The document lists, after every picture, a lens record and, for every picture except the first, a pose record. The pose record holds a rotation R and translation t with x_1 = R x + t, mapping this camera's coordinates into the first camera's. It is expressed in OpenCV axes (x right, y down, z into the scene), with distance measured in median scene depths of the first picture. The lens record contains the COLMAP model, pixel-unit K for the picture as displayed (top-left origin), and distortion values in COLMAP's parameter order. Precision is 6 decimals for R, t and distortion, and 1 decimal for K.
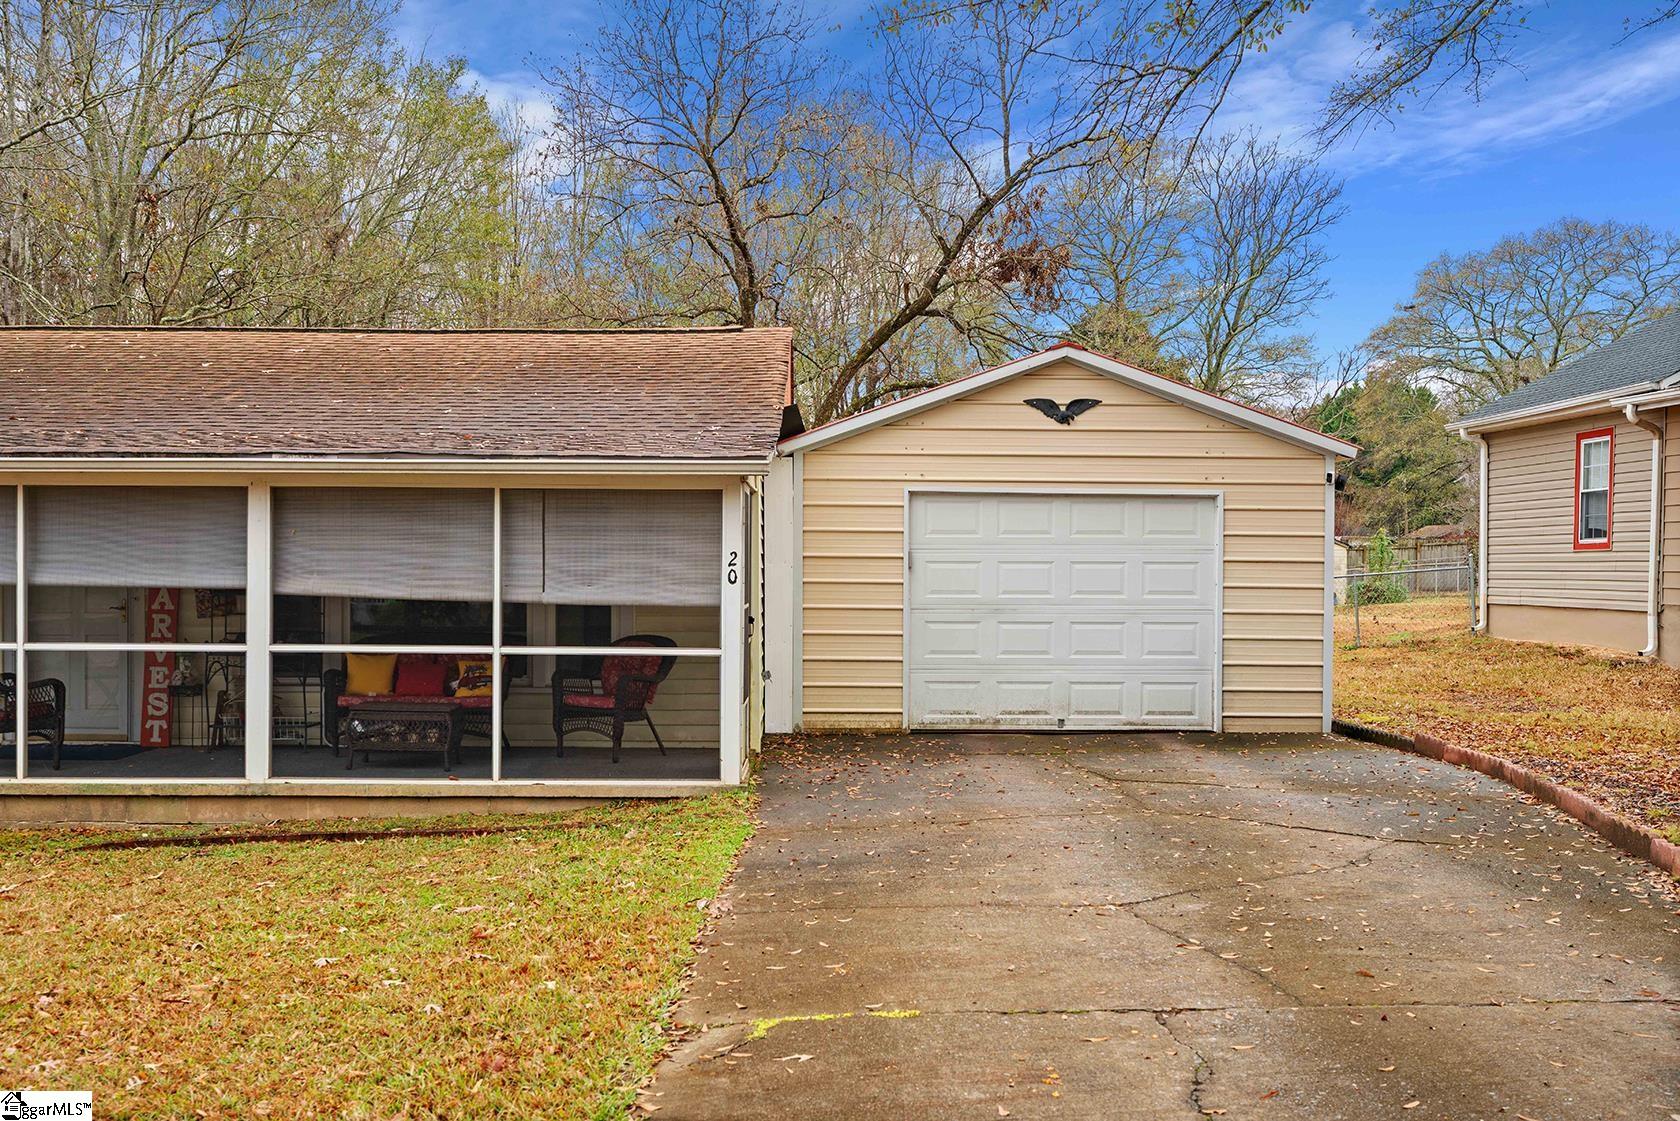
lens RADIAL K [[1647.5, 0, 813.9], [0, 1647.5, 599.0], [0, 0, 1]] dist [0.007729, 0.000000]
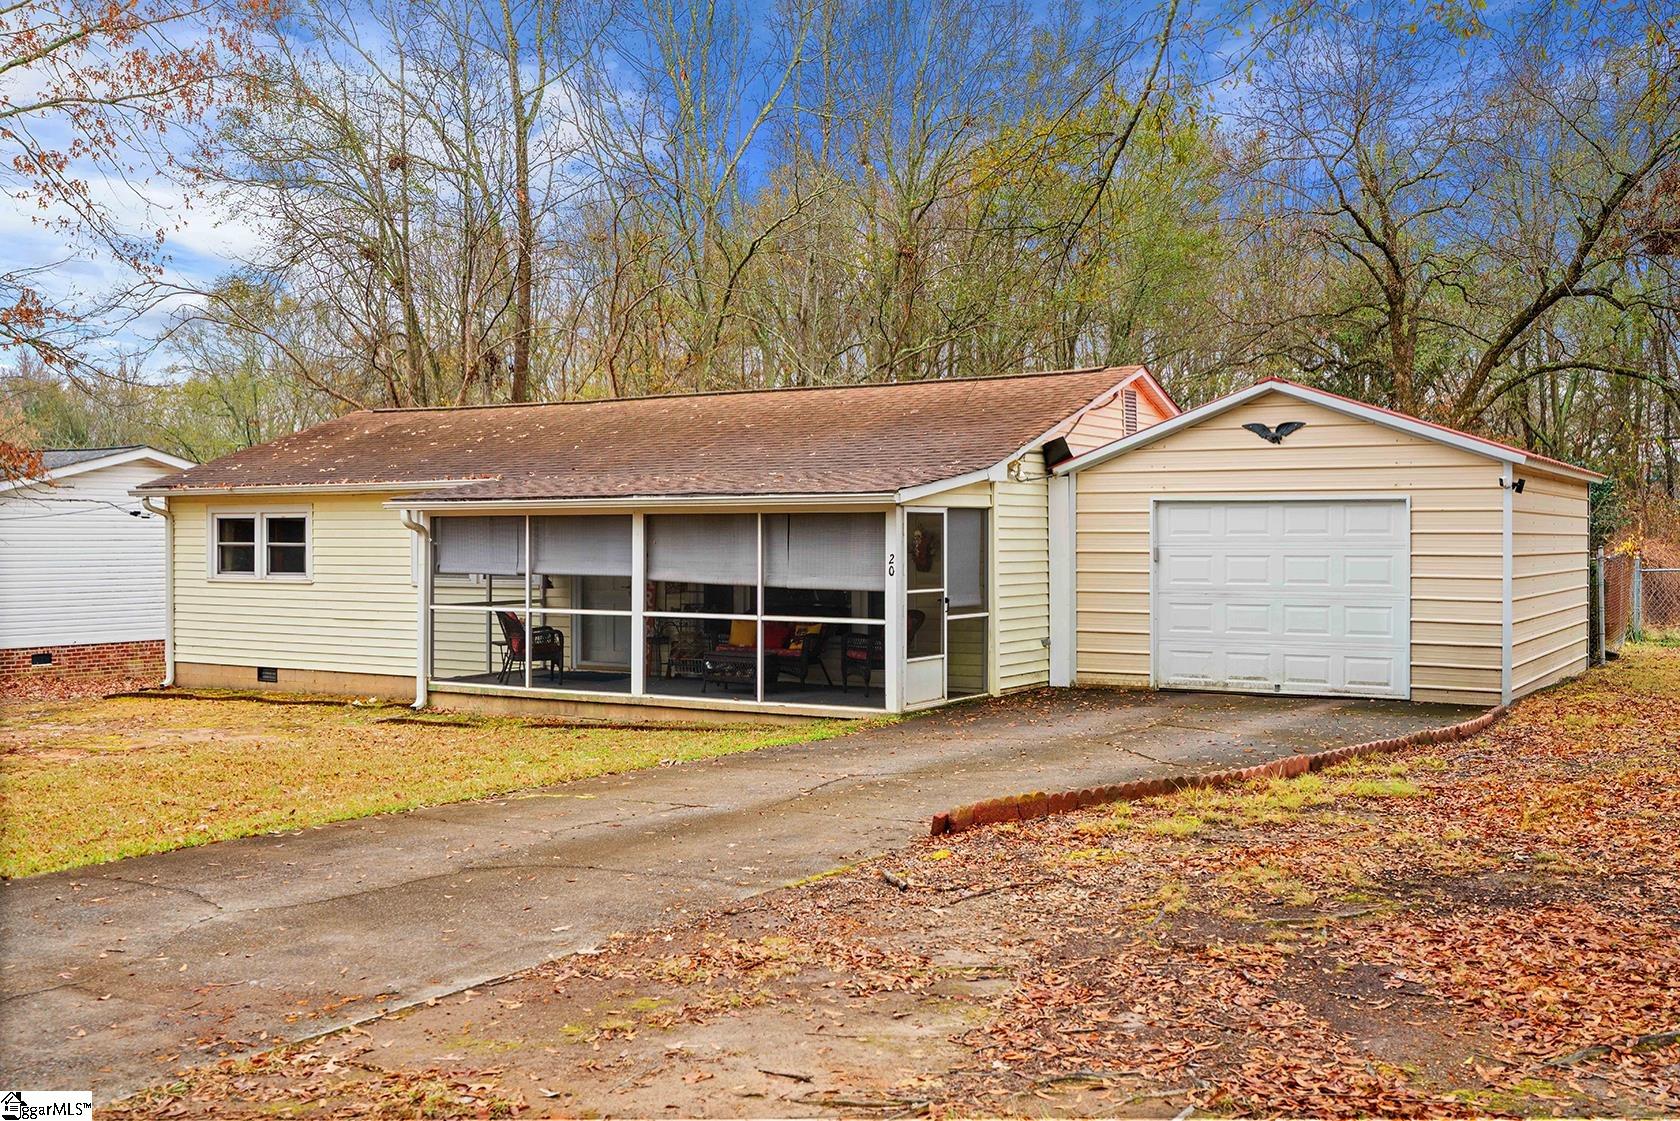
lens RADIAL K [[1647.5, 0, 836.5], [0, 1647.5, 570.2], [0, 0, 1]] dist [0.007729, 0.000000]
pose [[0.853126, 0.003909, -0.521690, 0.512214], [-0.004273, 0.999991, 0.000505, -0.011117], [0.521687, 0.001798, 0.853135, -0.213204]]
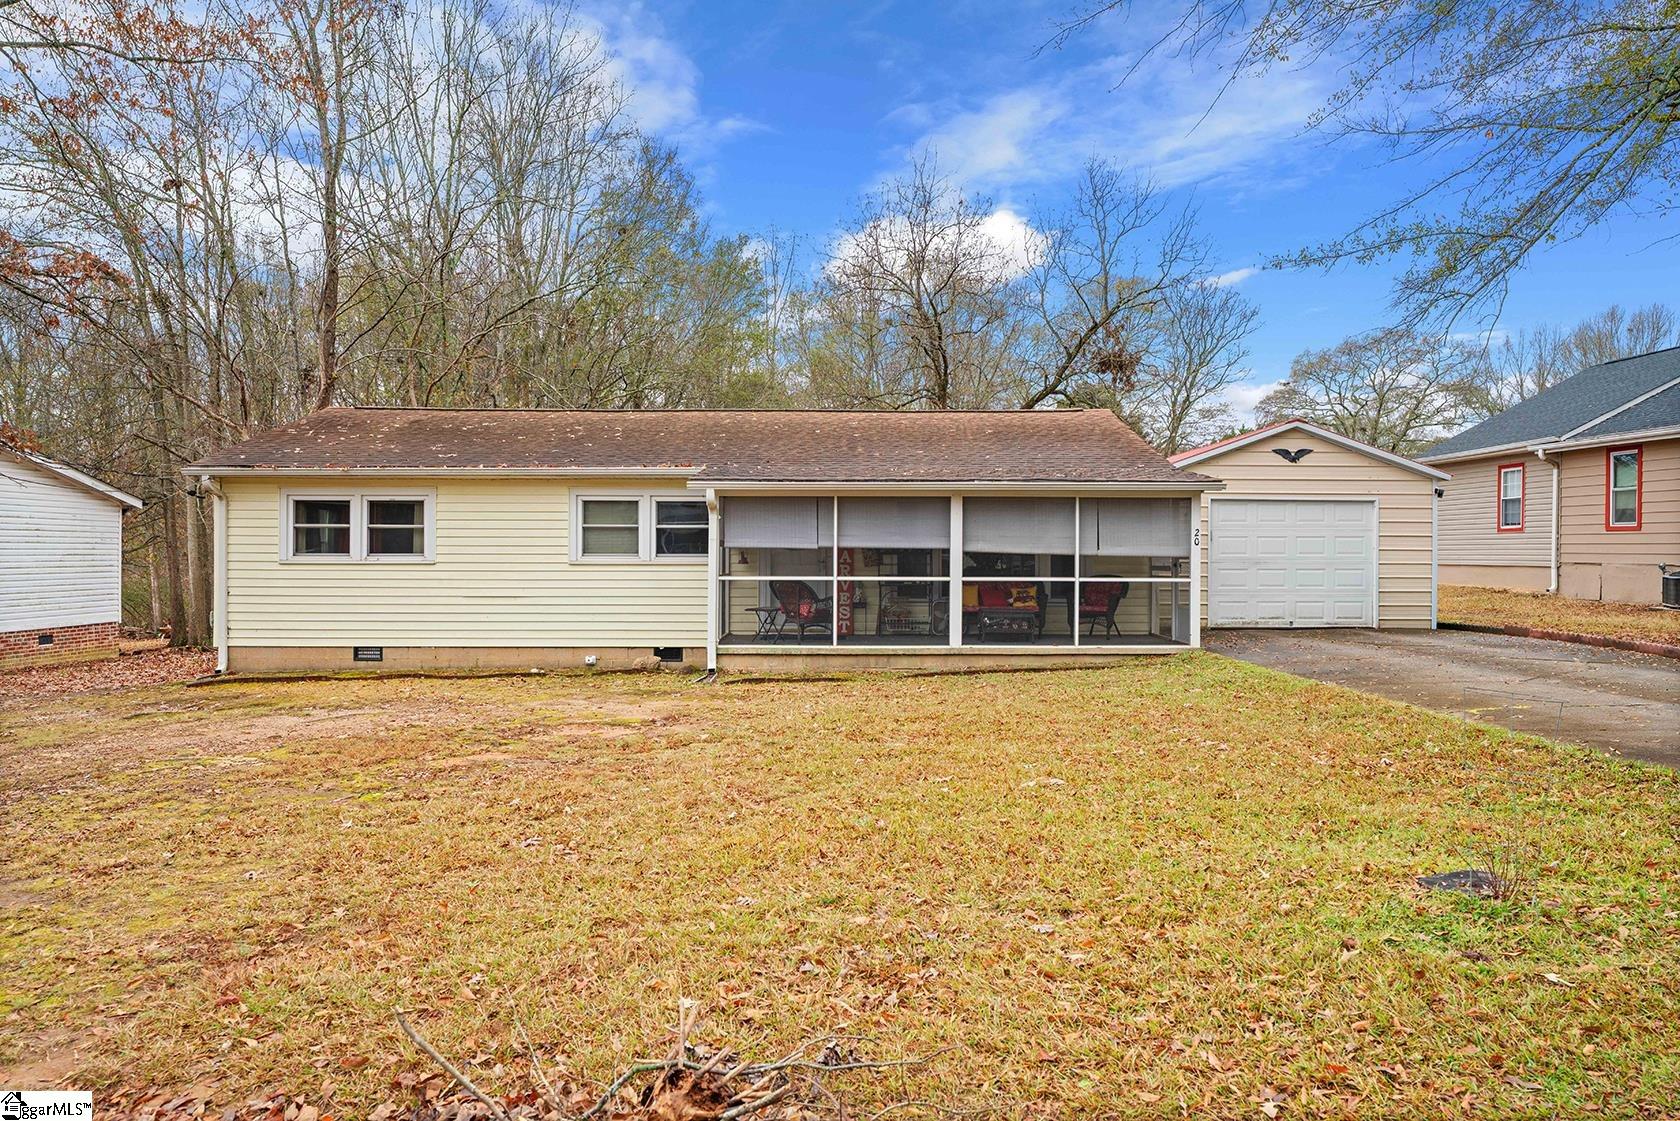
lens RADIAL K [[1106.6, 0, 852.8], [0, 1106.6, 558.0], [0, 0, 1]] dist [-0.002914, -0.000279]
pose [[0.999897, -0.004226, 0.013687, -0.362752], [0.004433, 0.999876, -0.015118, 0.018355], [-0.013622, 0.015177, 0.999792, -0.239716]]
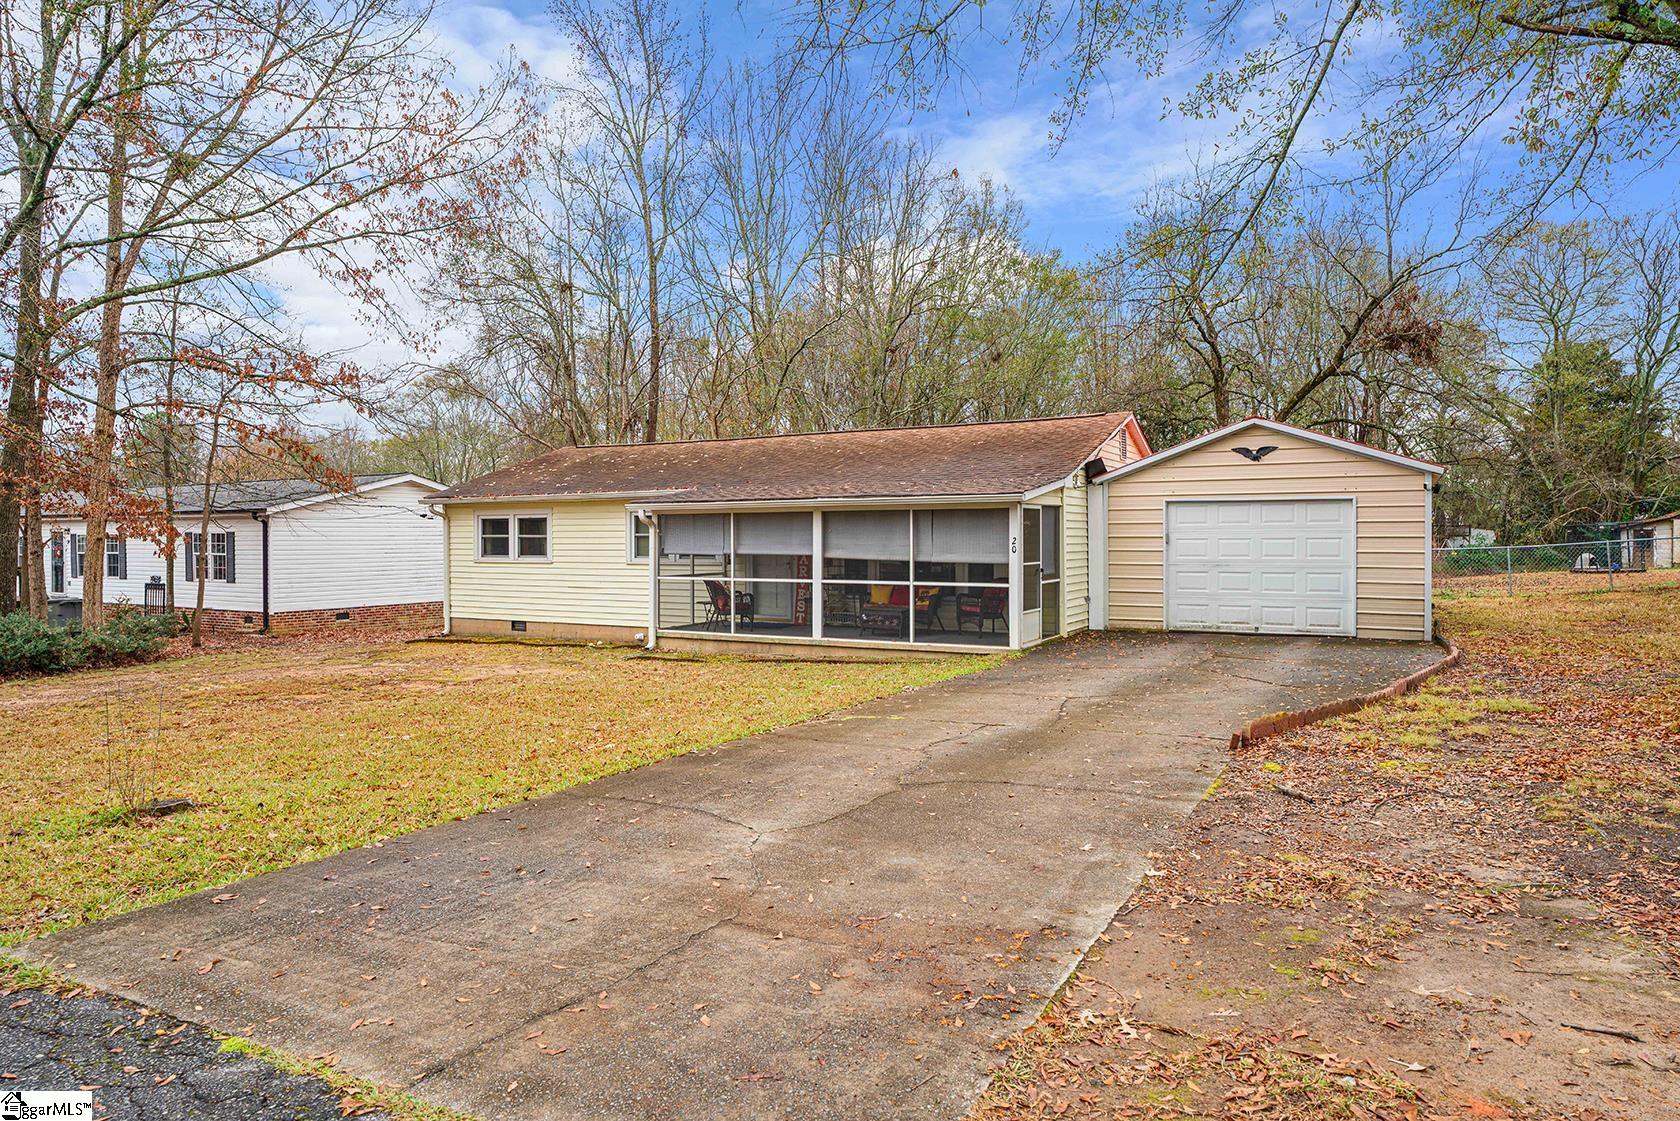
lens RADIAL K [[1019.4, 0, 835.8], [0, 1019.4, 557.0], [0, 0, 1]] dist [-0.003921, 0.000978]
pose [[0.877104, -0.000961, -0.480300, 0.282093], [0.001146, 0.999999, 0.000092, -0.003216], [0.480300, -0.000631, 0.877104, -0.182389]]
